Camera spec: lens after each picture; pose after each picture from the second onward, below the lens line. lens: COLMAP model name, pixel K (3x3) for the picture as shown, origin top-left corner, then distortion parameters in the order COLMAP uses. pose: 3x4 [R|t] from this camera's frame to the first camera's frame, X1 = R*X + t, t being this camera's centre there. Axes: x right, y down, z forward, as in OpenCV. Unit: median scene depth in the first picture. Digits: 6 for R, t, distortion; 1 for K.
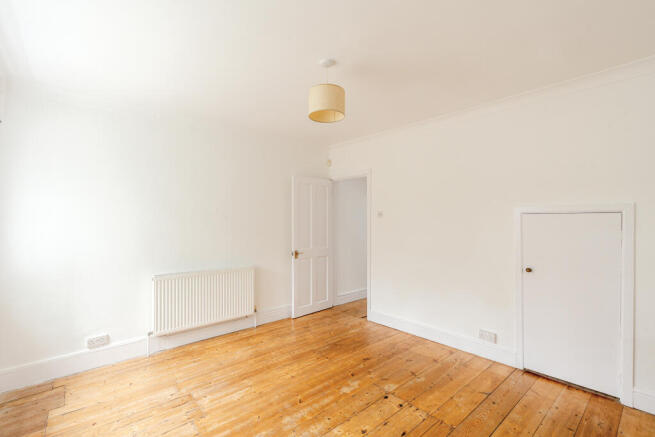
lens RADIAL K [[303.6, 0, 329.4], [0, 303.6, 221.2], [0, 0, 1]] dist [-0.004348, 0.005369]
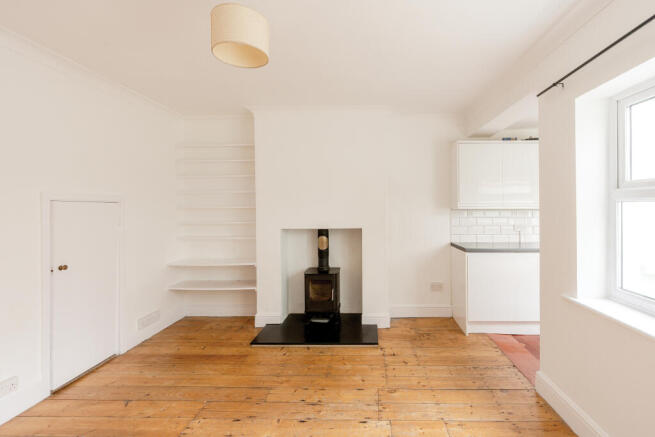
lens RADIAL K [[303.6, 0, 361.9], [0, 303.6, 211.9], [0, 0, 1]] dist [-0.004348, 0.005369]
pose [[-0.734020, 0.000591, 0.679128, -0.512234], [0.014130, 0.999796, 0.014402, 0.003353], [-0.678981, 0.020167, -0.733879, 1.003175]]
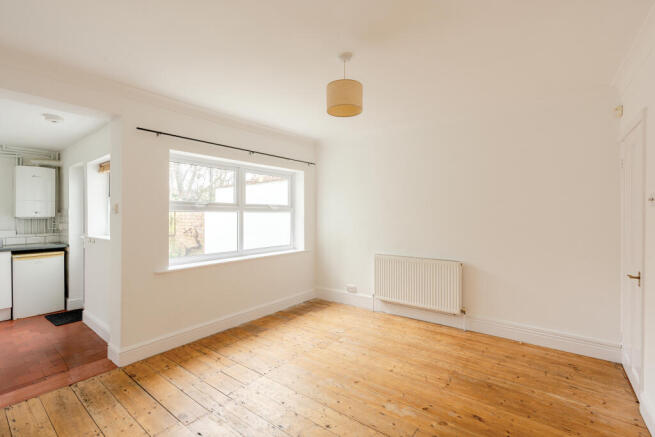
lens RADIAL K [[303.6, 0, 325.9], [0, 303.6, 214.6], [0, 0, 1]] dist [-0.004348, 0.005369]
pose [[0.183473, 0.004214, -0.983016, 0.751066], [-0.004141, 0.999985, 0.003514, 0.004834], [0.983016, 0.003426, 0.183488, 0.570615]]
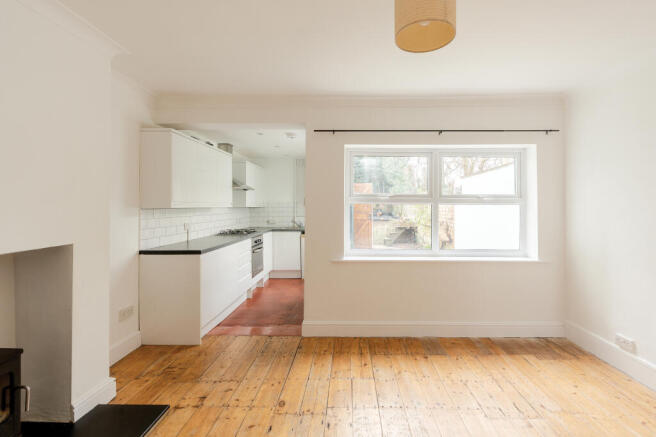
lens RADIAL K [[304.1, 0, 338.7], [0, 304.1, 204.6], [0, 0, 1]] dist [-0.004348, 0.005369]
pose [[-0.681464, -0.001198, -0.731850, 0.428316], [-0.003805, 0.999991, 0.001906, -0.000210], [0.731841, 0.004084, -0.681463, 0.977996]]
